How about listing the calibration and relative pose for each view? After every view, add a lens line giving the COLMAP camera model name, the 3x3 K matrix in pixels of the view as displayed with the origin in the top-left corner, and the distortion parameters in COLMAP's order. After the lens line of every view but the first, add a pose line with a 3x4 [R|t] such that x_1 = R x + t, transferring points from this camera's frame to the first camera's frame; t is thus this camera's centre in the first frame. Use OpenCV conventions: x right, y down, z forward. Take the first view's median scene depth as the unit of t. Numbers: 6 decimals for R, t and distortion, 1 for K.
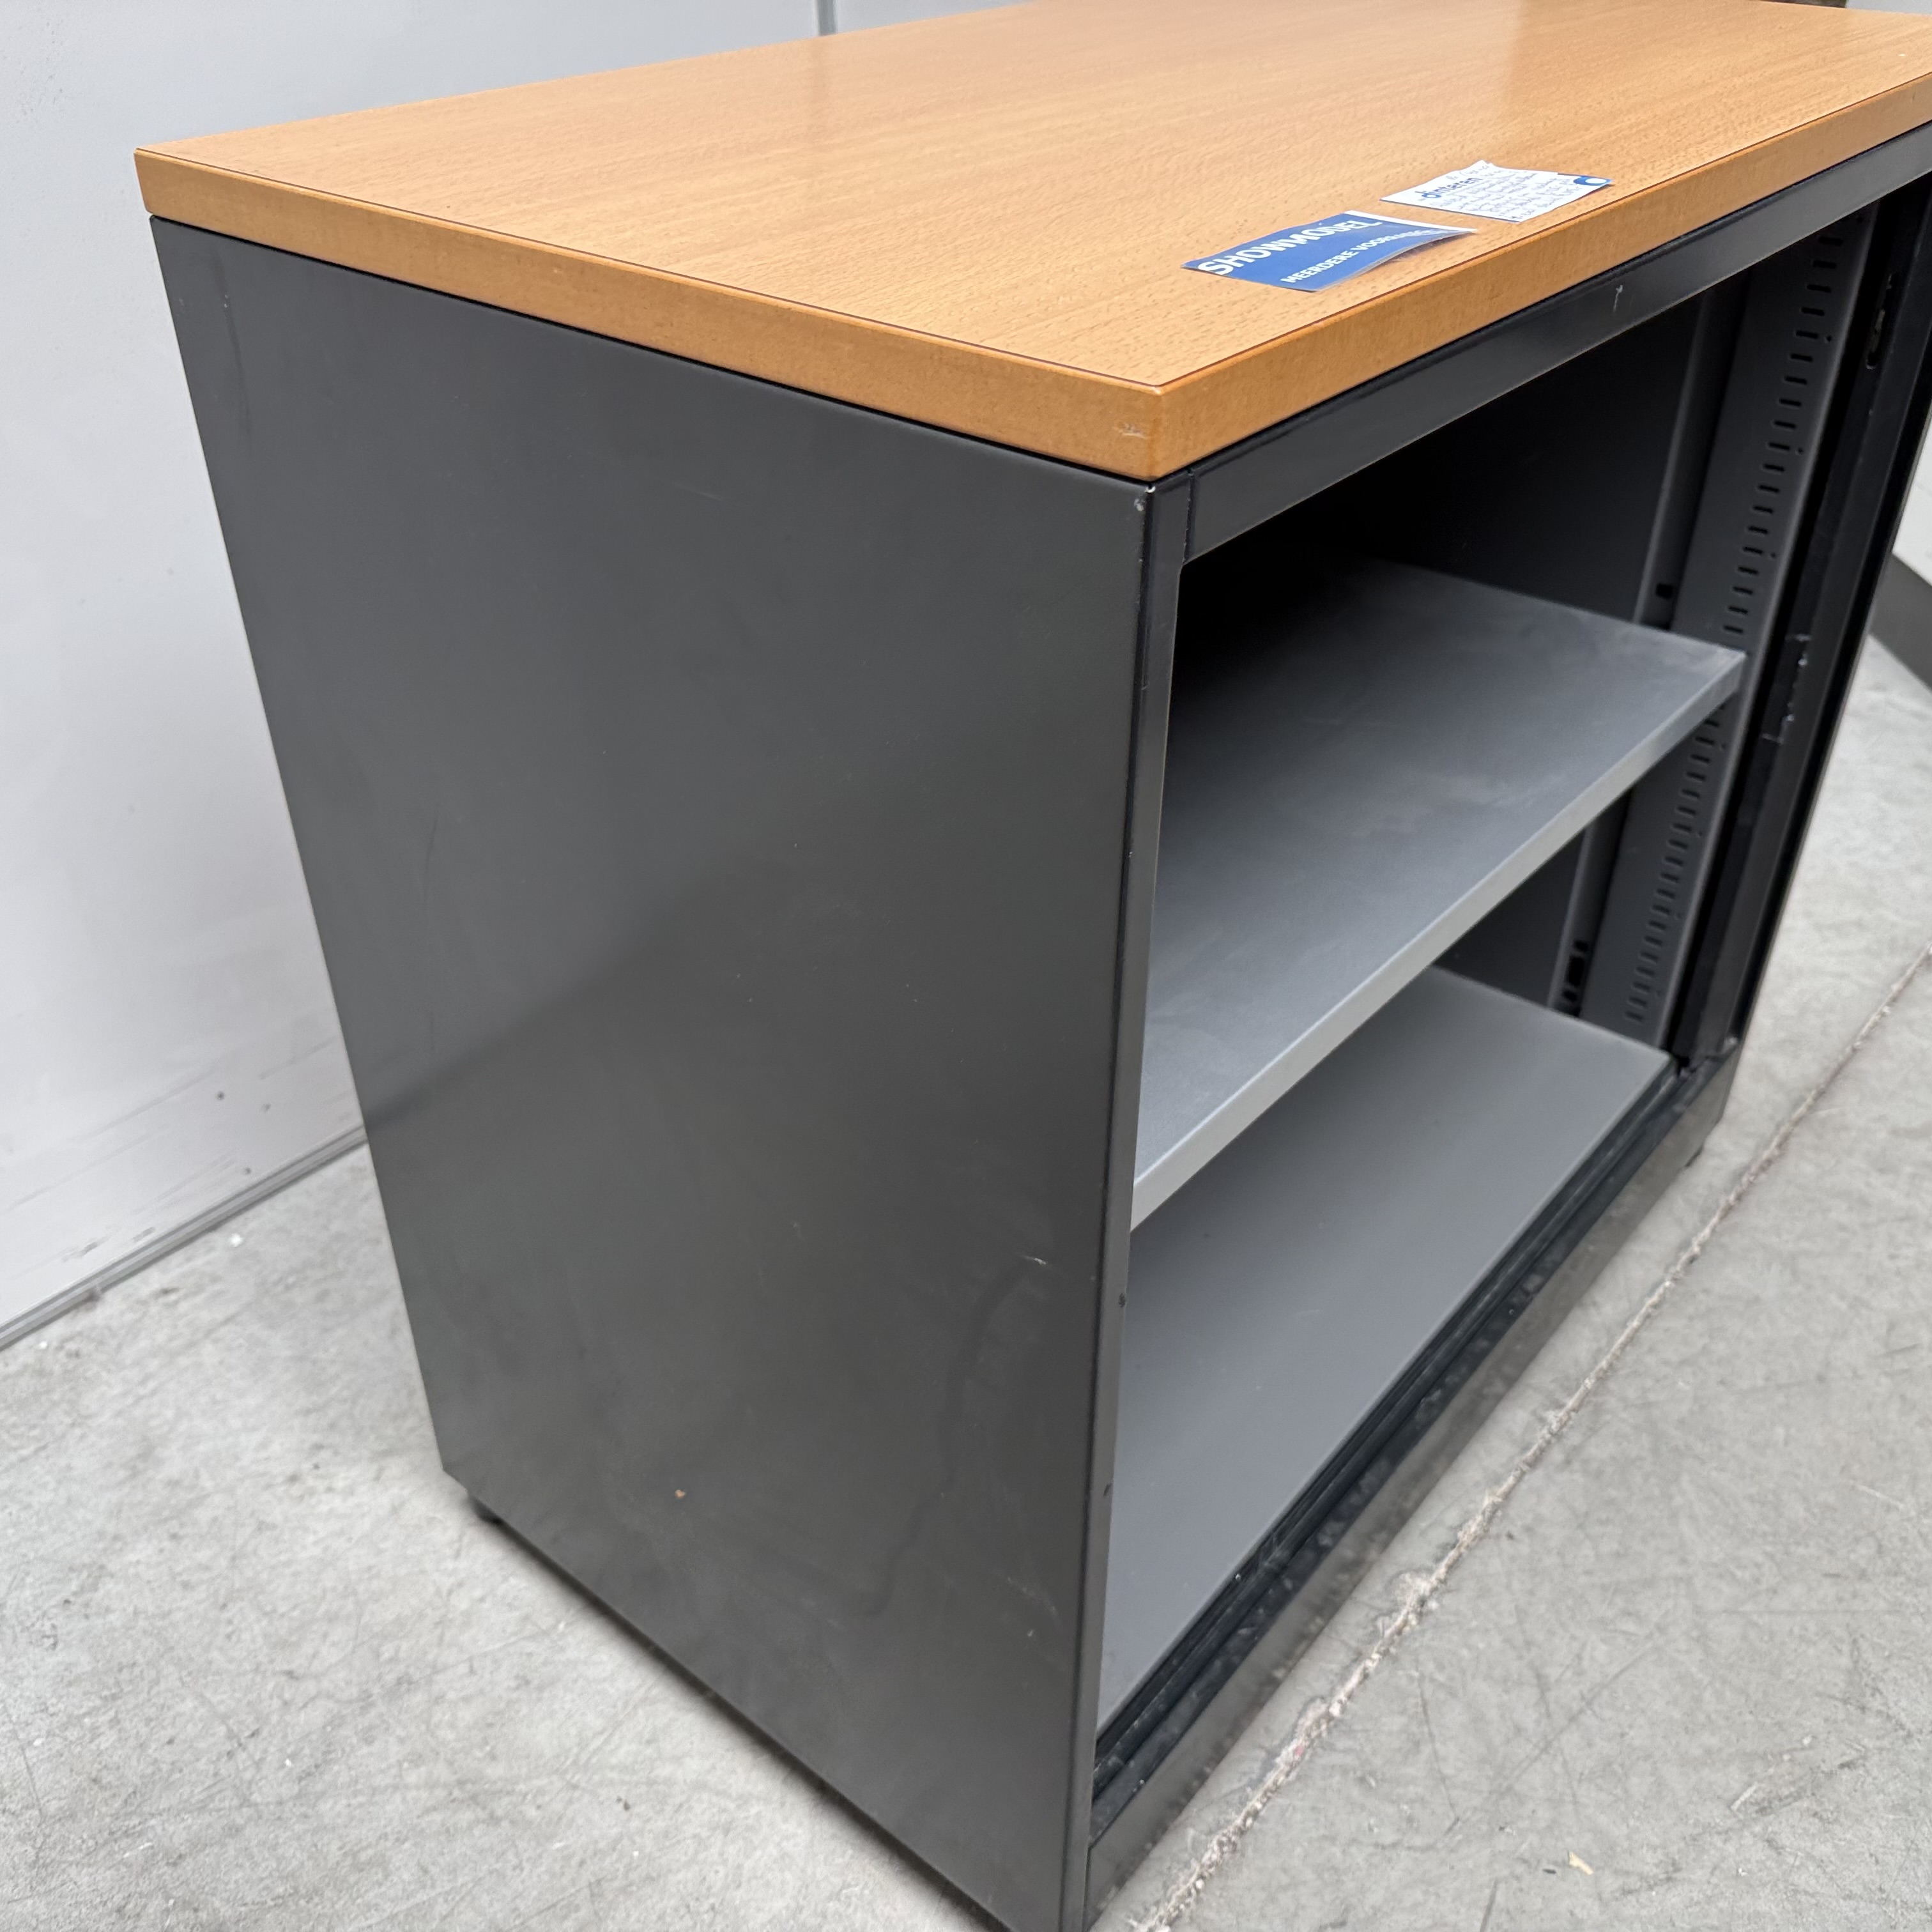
lens RADIAL K [[1878.8, 0, 961.1], [0, 1878.8, 983.4], [0, 0, 1]] dist [-0.008037, -0.006145]
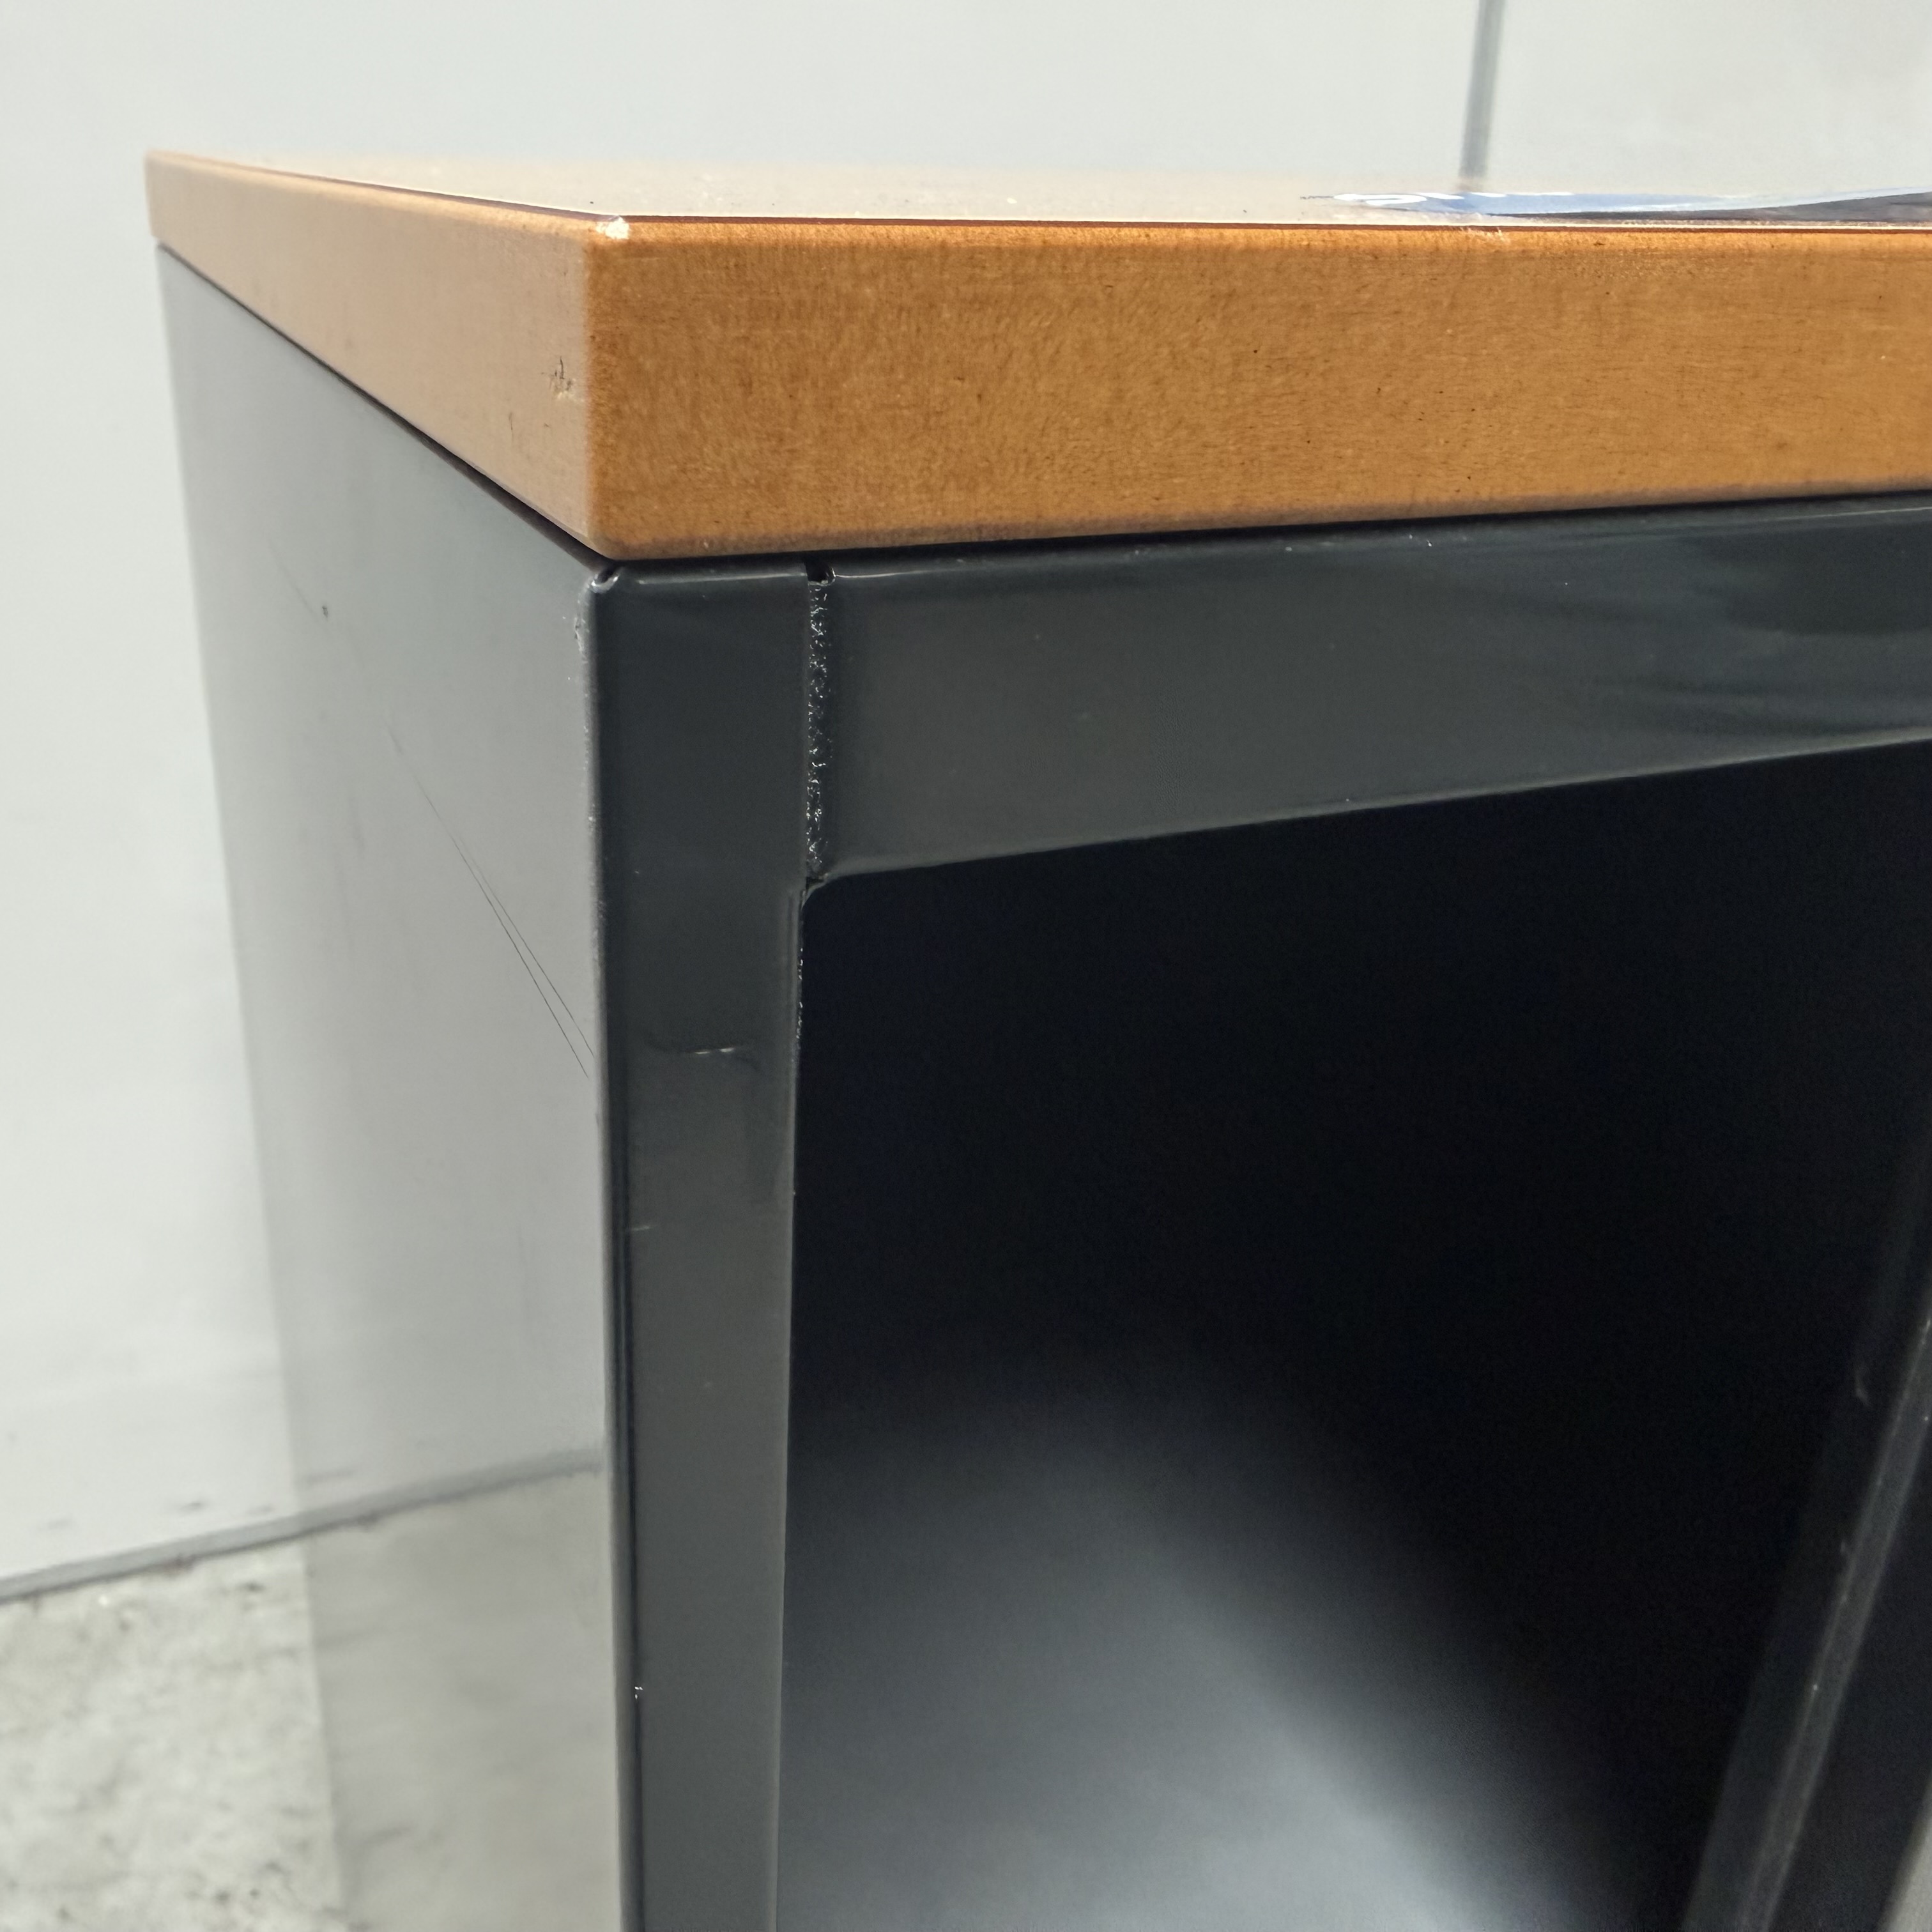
lens RADIAL K [[1874.8, 0, 801.9], [0, 1874.8, 962.9], [0, 0, 1]] dist [-0.016846, 0.003911]
pose [[0.874735, 0.206786, -0.438267, 0.116899], [-0.287176, 0.949674, -0.125093, -0.078985], [0.390344, 0.235284, 0.890098, 0.337248]]
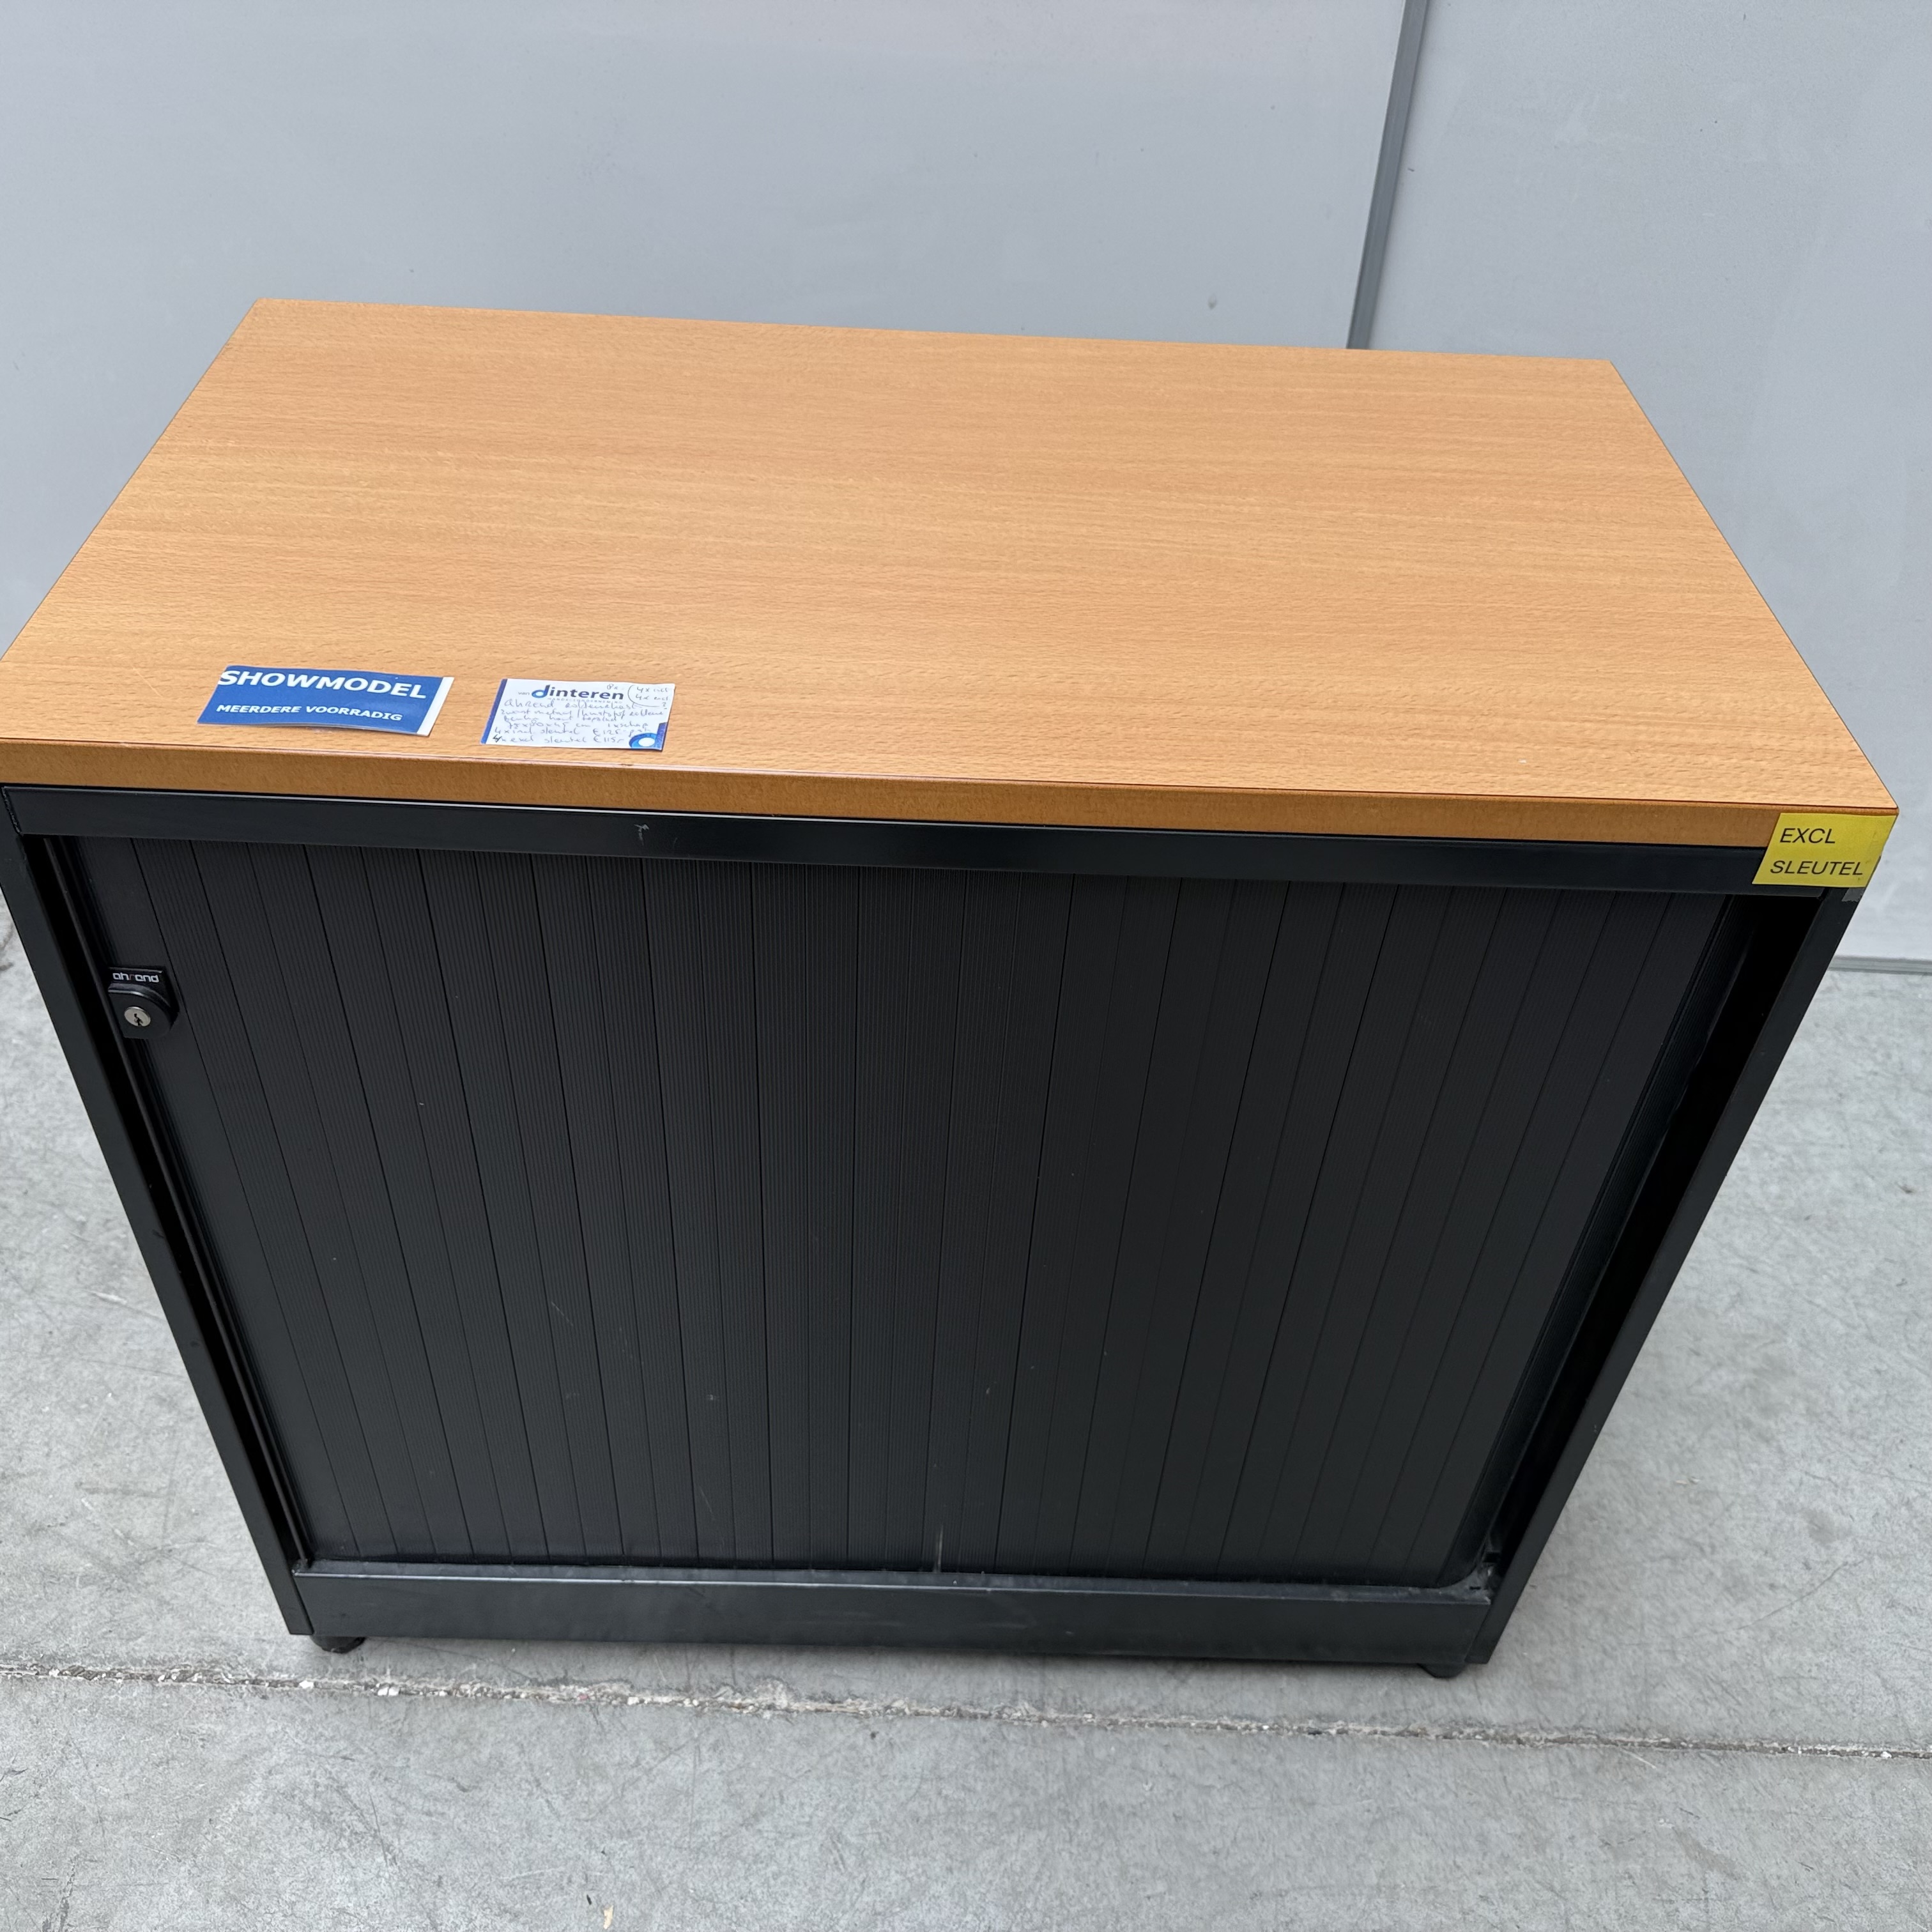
lens RADIAL K [[1854.5, 0, 946.7], [0, 1854.5, 997.7], [0, 0, 1]] dist [0.022149, -0.052205]
pose [[0.631157, 0.541699, -0.555160, 0.733350], [-0.472988, 0.836048, 0.278039, -0.428897], [0.614754, 0.087098, 0.783895, 0.112244]]
